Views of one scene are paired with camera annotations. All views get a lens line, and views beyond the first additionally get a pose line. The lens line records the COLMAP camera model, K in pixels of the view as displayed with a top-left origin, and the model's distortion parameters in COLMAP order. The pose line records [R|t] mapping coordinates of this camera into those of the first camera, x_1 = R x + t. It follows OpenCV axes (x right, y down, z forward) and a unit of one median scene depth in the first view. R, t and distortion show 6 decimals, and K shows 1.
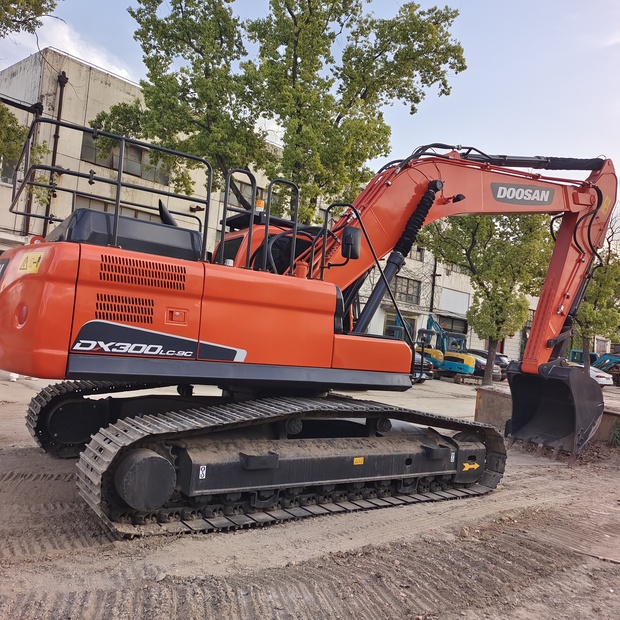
lens RADIAL K [[569.9, 0, 314.8], [0, 569.9, 307.6], [0, 0, 1]] dist [0.035822, 0.000000]
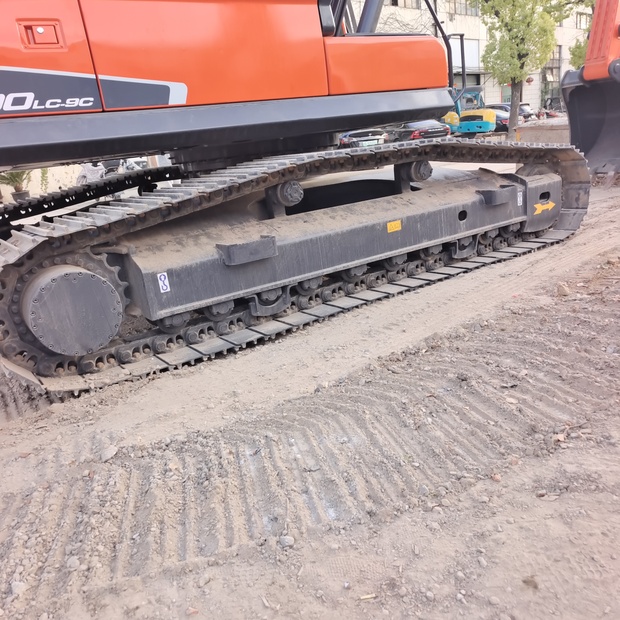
lens RADIAL K [[569.9, 0, 309.9], [0, 569.9, 310.2], [0, 0, 1]] dist [0.035822, 0.000000]
pose [[0.978347, -0.195634, -0.067567, 0.004216], [0.206969, 0.922532, 0.325728, 0.138283], [-0.001391, -0.332659, 0.943046, 0.374450]]
